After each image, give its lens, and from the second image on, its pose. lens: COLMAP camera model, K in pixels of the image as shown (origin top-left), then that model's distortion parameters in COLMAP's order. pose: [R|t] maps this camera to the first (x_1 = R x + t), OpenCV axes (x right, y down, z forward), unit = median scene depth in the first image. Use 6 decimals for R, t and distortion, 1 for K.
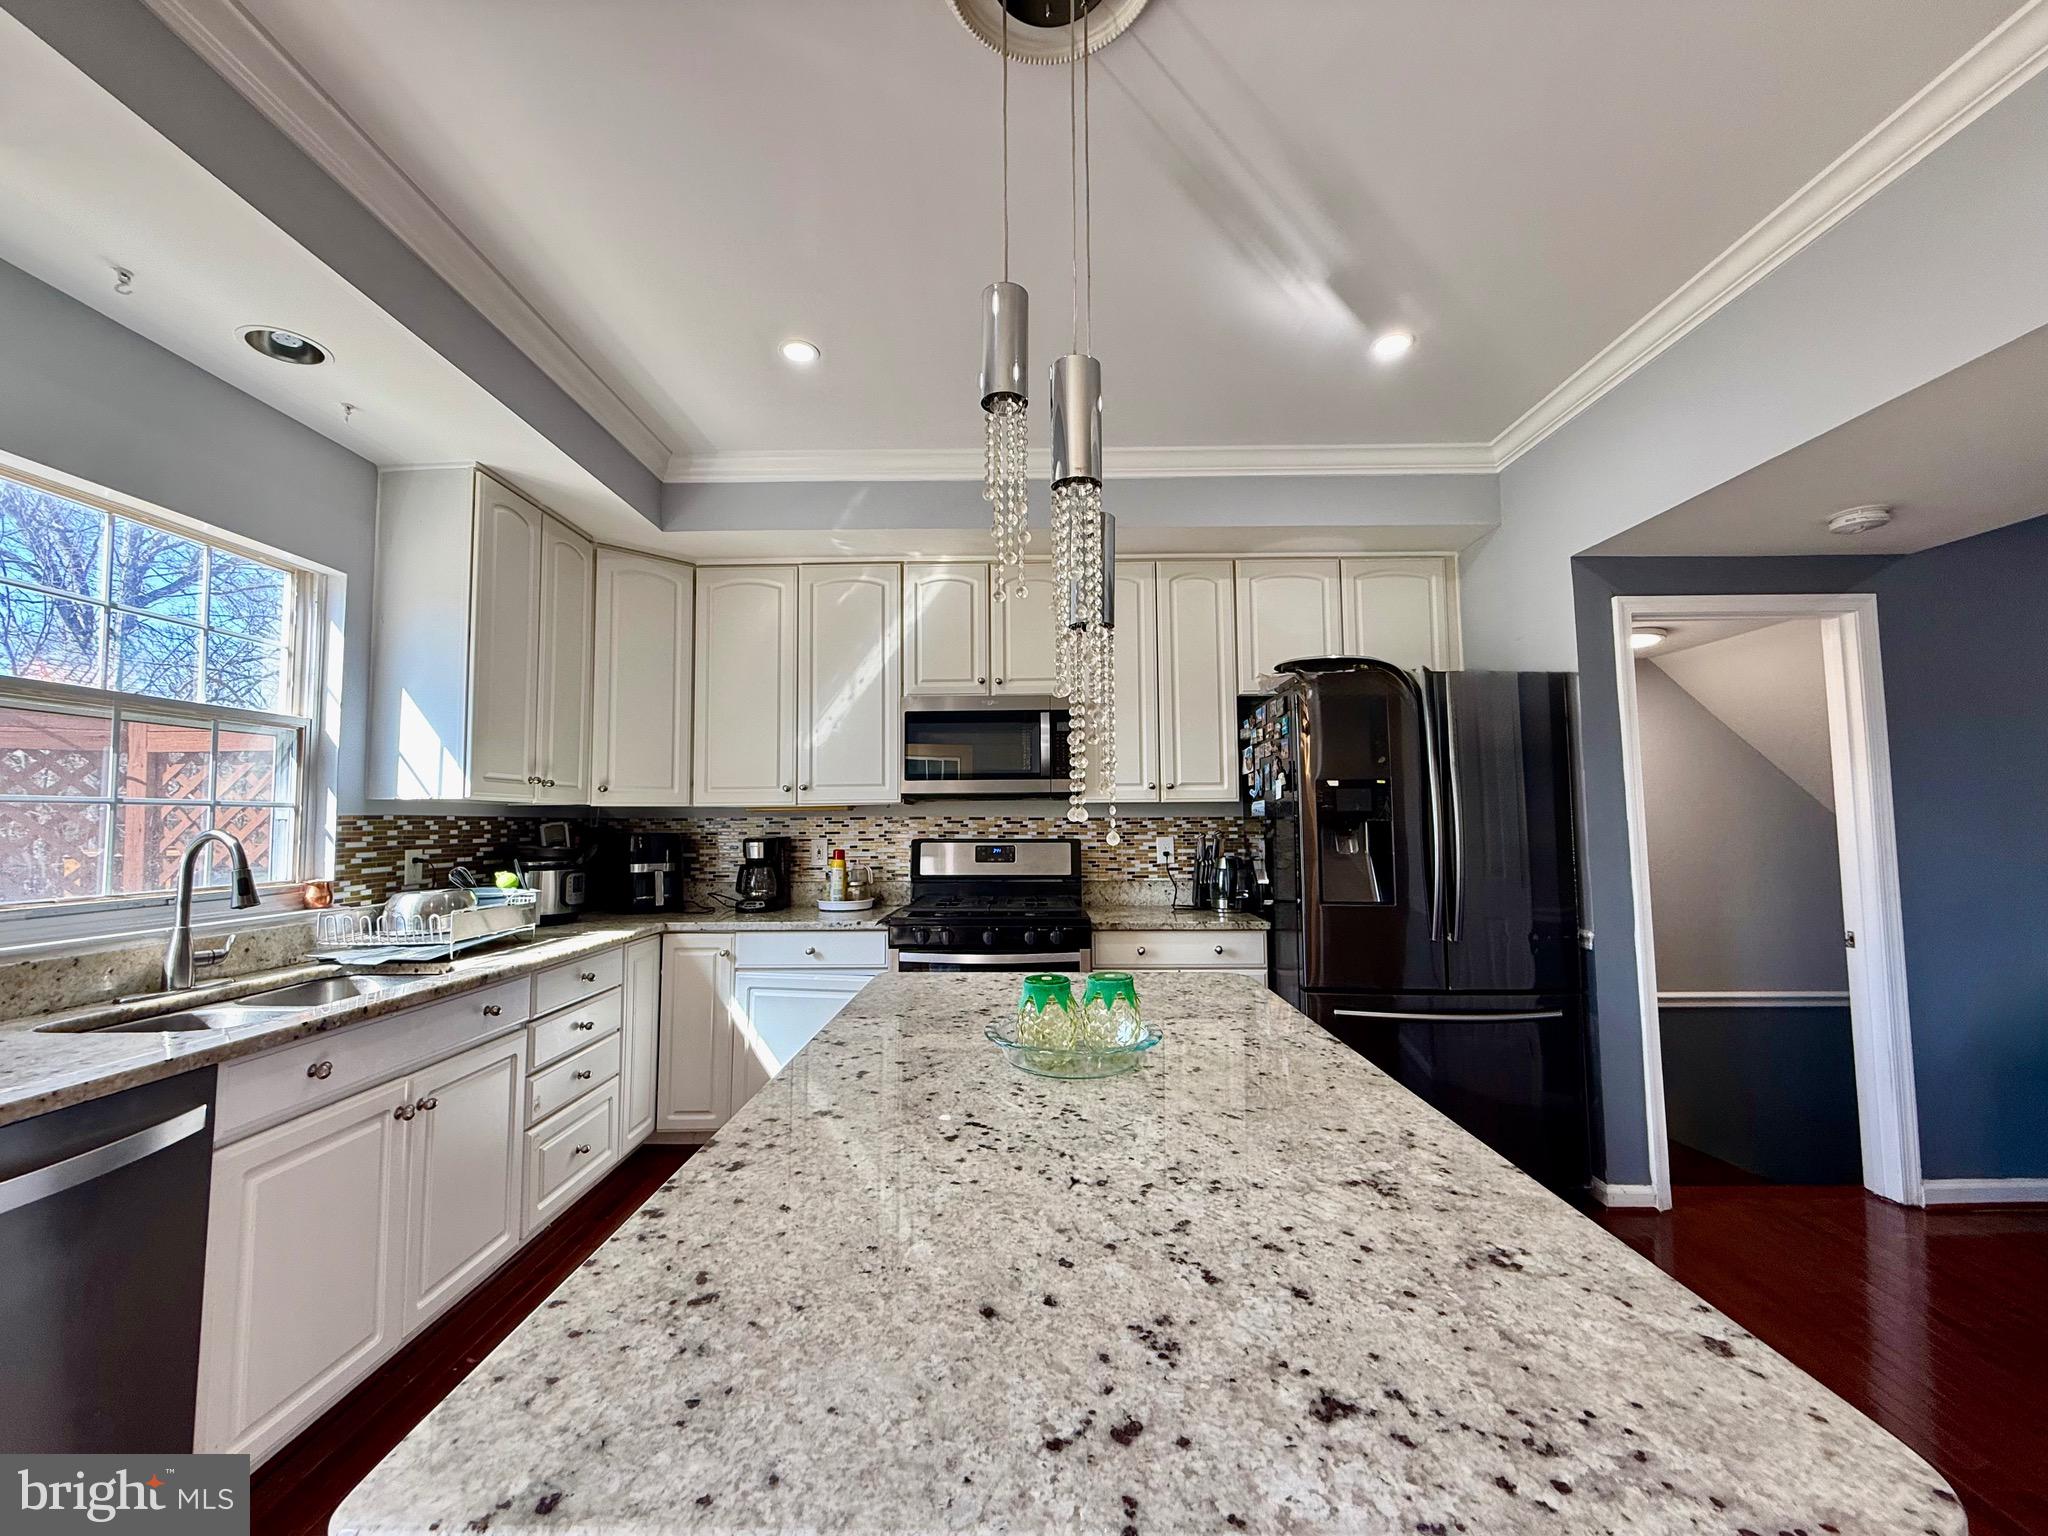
lens RADIAL K [[813.6, 0, 1022.6], [0, 813.6, 765.1], [0, 0, 1]] dist [-0.001112, 0.000712]
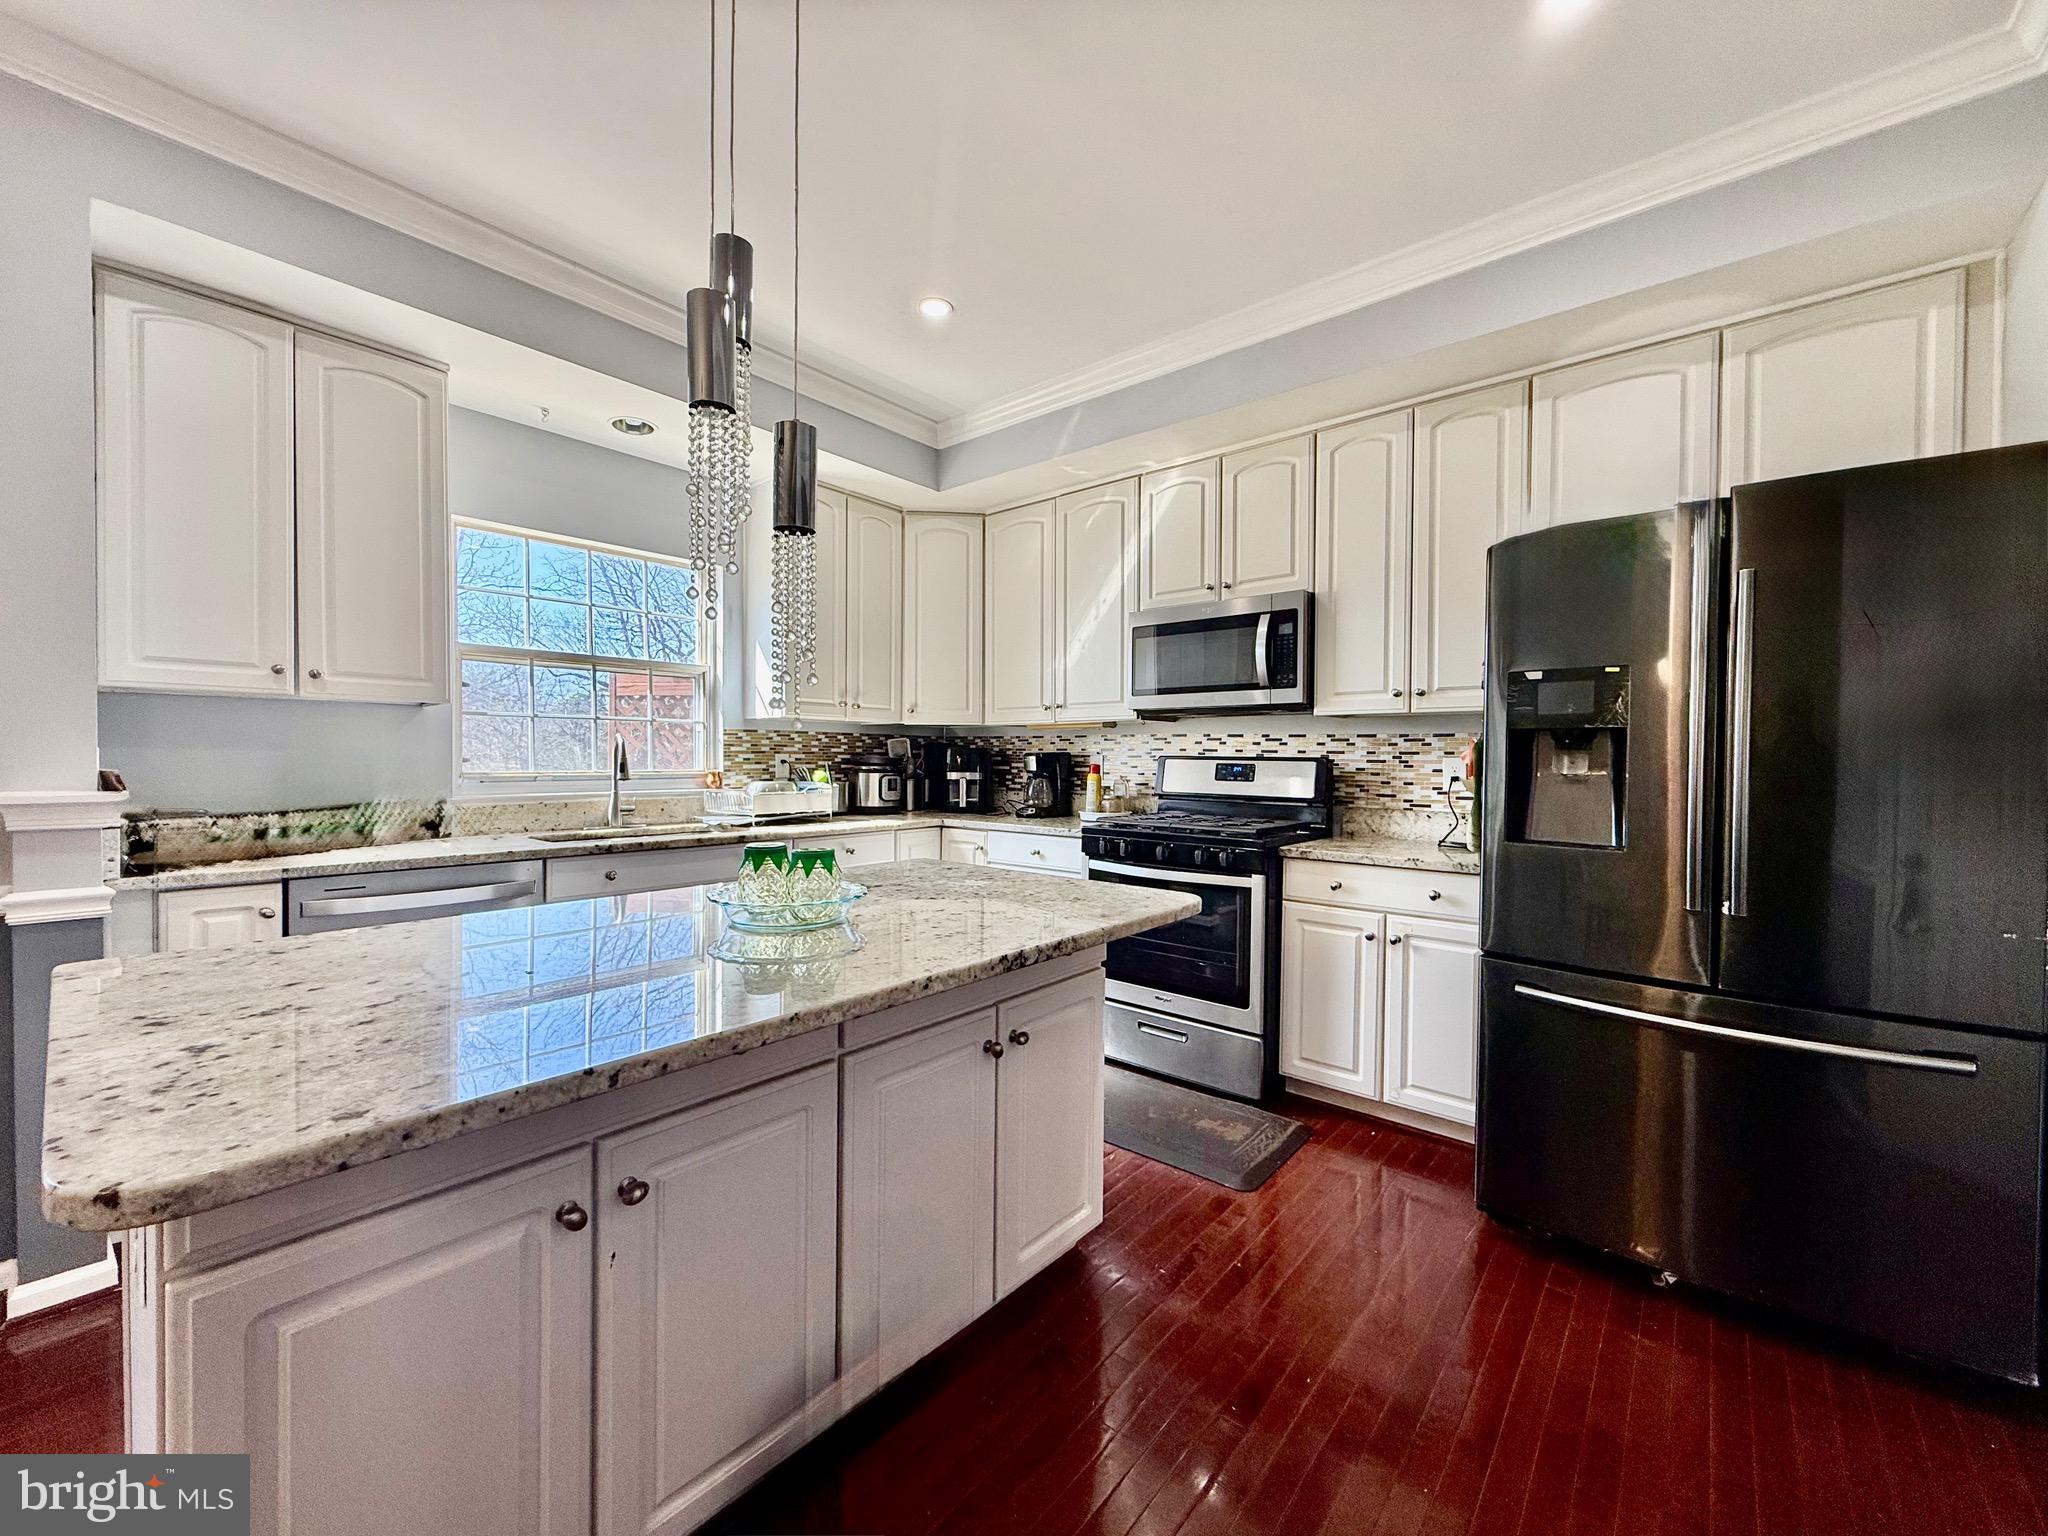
lens RADIAL K [[813.6, 0, 1015.6], [0, 813.6, 764.1], [0, 0, 1]] dist [-0.001112, 0.000712]
pose [[0.770003, 0.019156, -0.637753, 0.405544], [0.032079, 0.997123, 0.068682, 0.030420], [0.637233, -0.073344, 0.767173, 0.133253]]
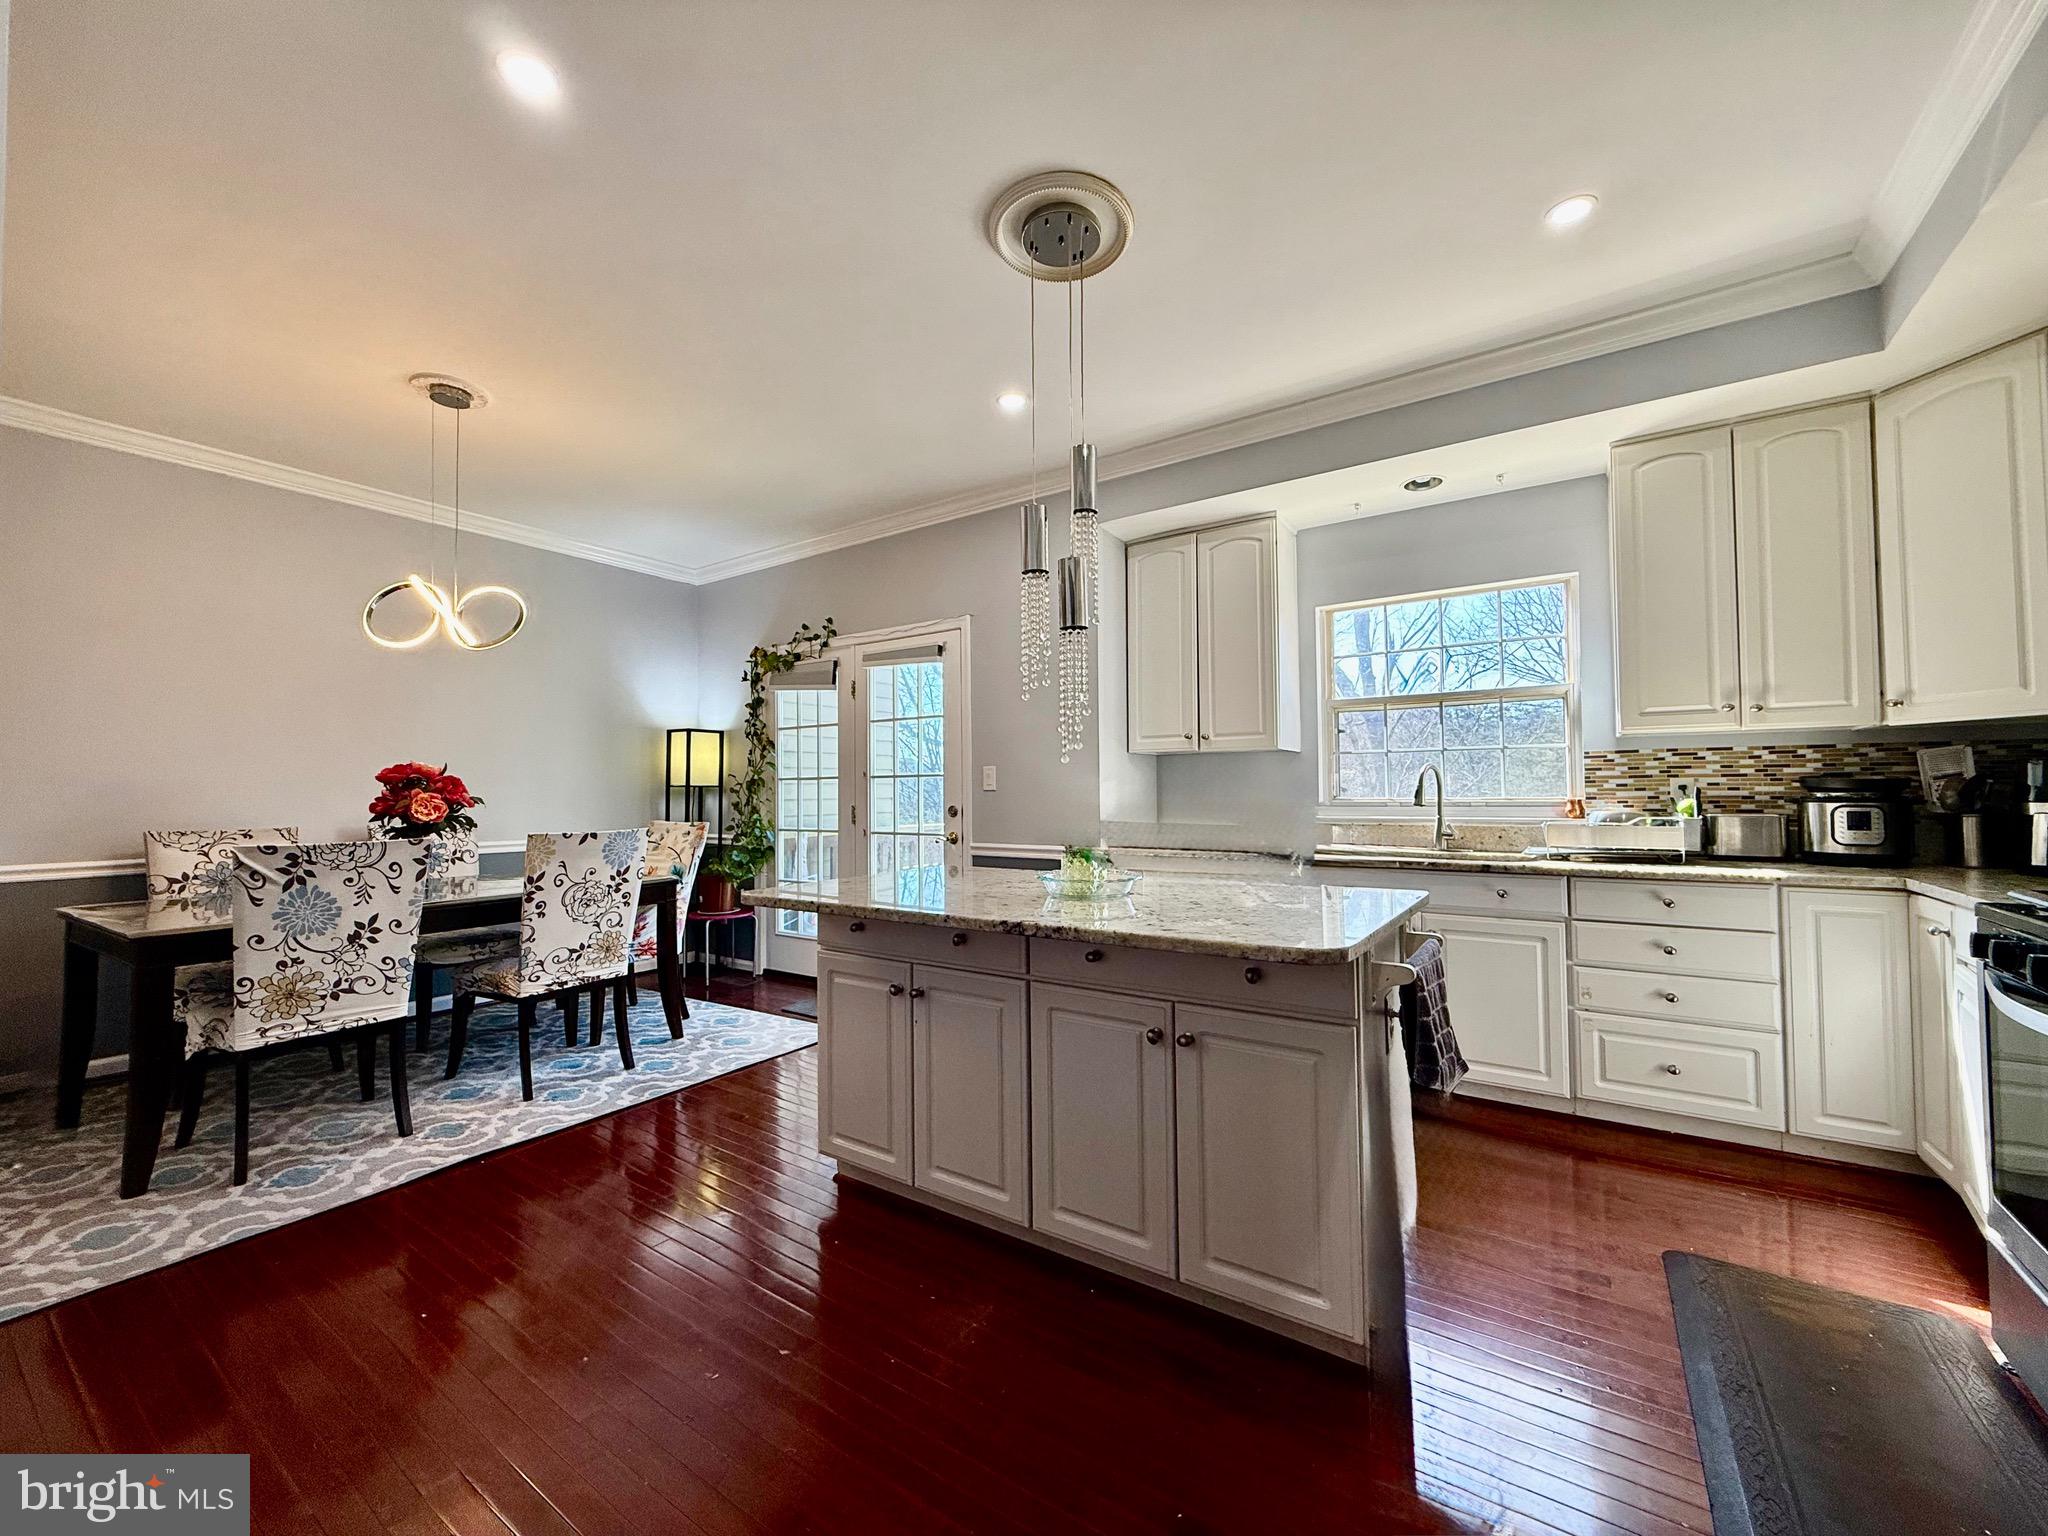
lens RADIAL K [[813.6, 0, 1032.0], [0, 813.6, 770.1], [0, 0, 1]] dist [-0.001112, 0.000712]
pose [[-0.544876, -0.010380, -0.838453, 0.592491], [0.071340, 0.995724, -0.058687, 0.079455], [0.835477, -0.091792, -0.541805, 0.716127]]
